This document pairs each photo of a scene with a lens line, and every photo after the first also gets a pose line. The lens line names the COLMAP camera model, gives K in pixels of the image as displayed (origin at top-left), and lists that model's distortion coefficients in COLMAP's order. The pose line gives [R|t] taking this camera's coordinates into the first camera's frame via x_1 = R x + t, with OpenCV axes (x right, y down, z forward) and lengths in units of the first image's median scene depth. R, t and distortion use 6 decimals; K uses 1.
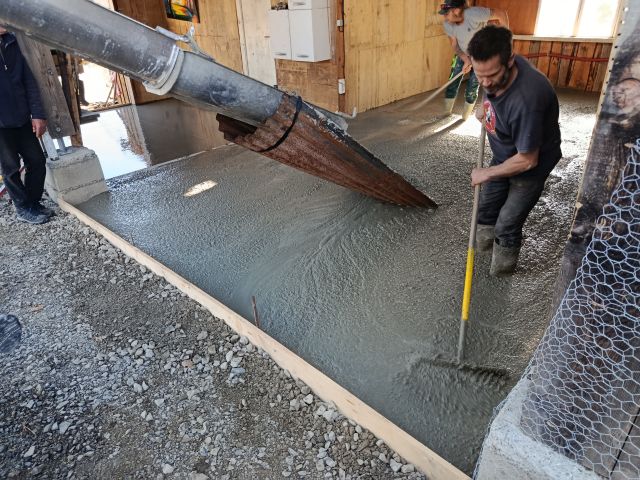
lens RADIAL K [[438.5, 0, 320.0], [0, 438.5, 240.0], [0, 0, 1]] dist [0.037263, -0.063315]
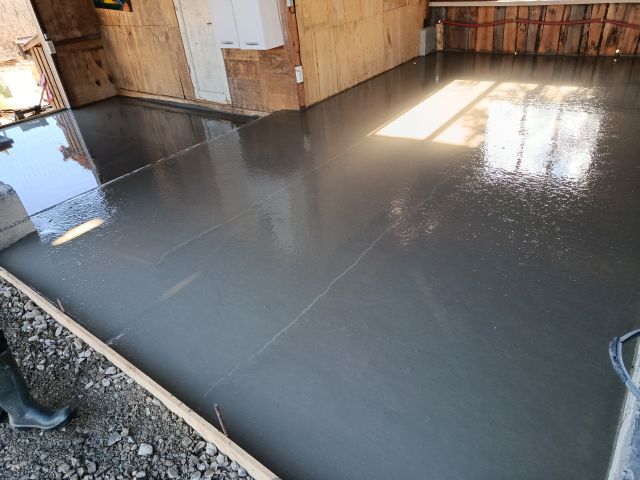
lens RADIAL K [[438.5, 0, 320.0], [0, 438.5, 240.0], [0, 0, 1]] dist [0.037263, -0.063315]
pose [[0.992927, -0.101313, 0.061894, 0.001504], [0.098050, 0.993733, 0.053671, -0.055937], [-0.066944, -0.047223, 0.996639, 0.083698]]
